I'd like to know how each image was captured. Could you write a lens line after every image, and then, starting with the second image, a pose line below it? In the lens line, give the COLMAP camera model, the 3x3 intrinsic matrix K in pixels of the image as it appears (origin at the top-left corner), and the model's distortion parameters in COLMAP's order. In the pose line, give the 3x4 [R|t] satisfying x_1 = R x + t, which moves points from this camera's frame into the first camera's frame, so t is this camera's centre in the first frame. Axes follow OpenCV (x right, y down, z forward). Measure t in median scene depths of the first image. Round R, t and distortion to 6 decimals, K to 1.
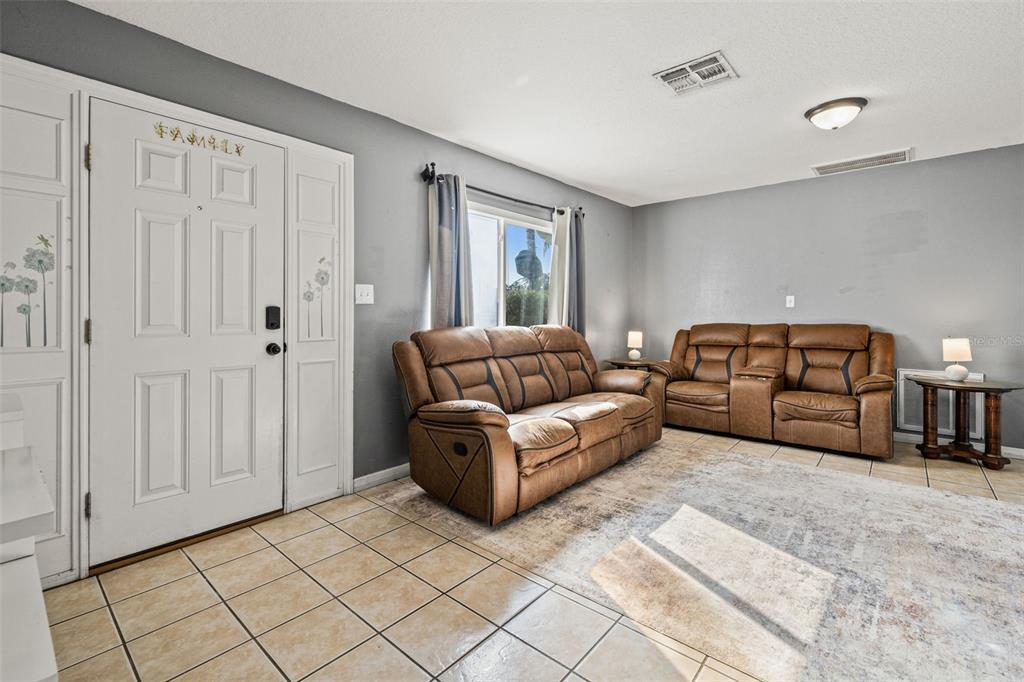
lens RADIAL K [[446.7, 0, 503.0], [0, 446.7, 317.4], [0, 0, 1]] dist [-0.001882, 0.000767]
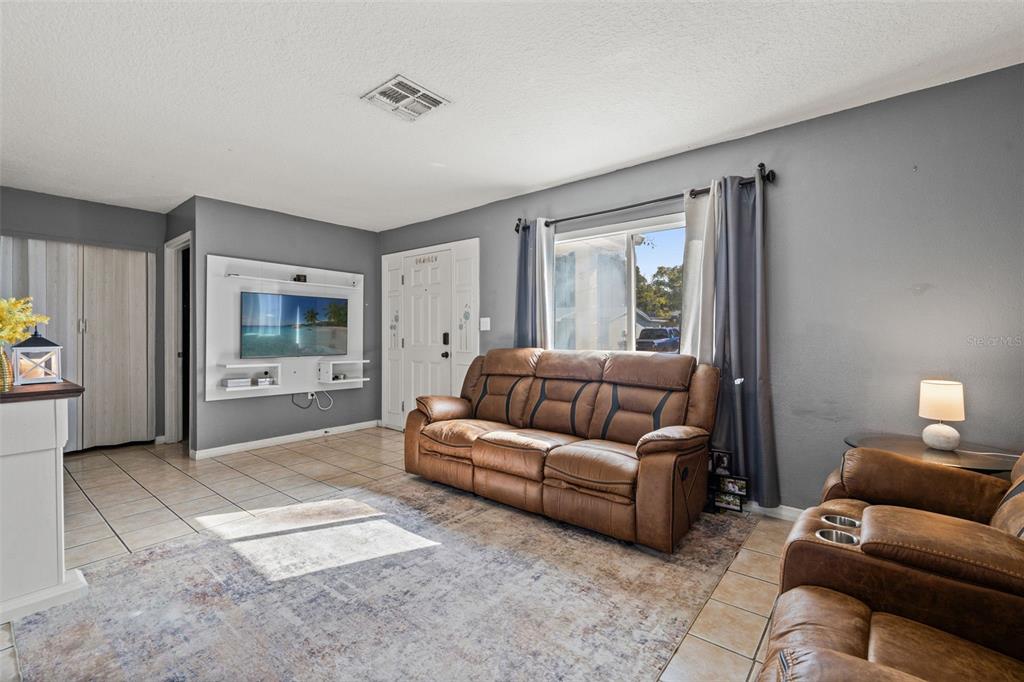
lens RADIAL K [[446.7, 0, 511.1], [0, 446.7, 335.3], [0, 0, 1]] dist [-0.001882, 0.000767]
pose [[0.047058, -0.003302, -0.998887, 1.389343], [-0.009587, 0.999947, -0.003757, -0.009434], [0.998846, 0.009753, 0.047023, 1.147513]]
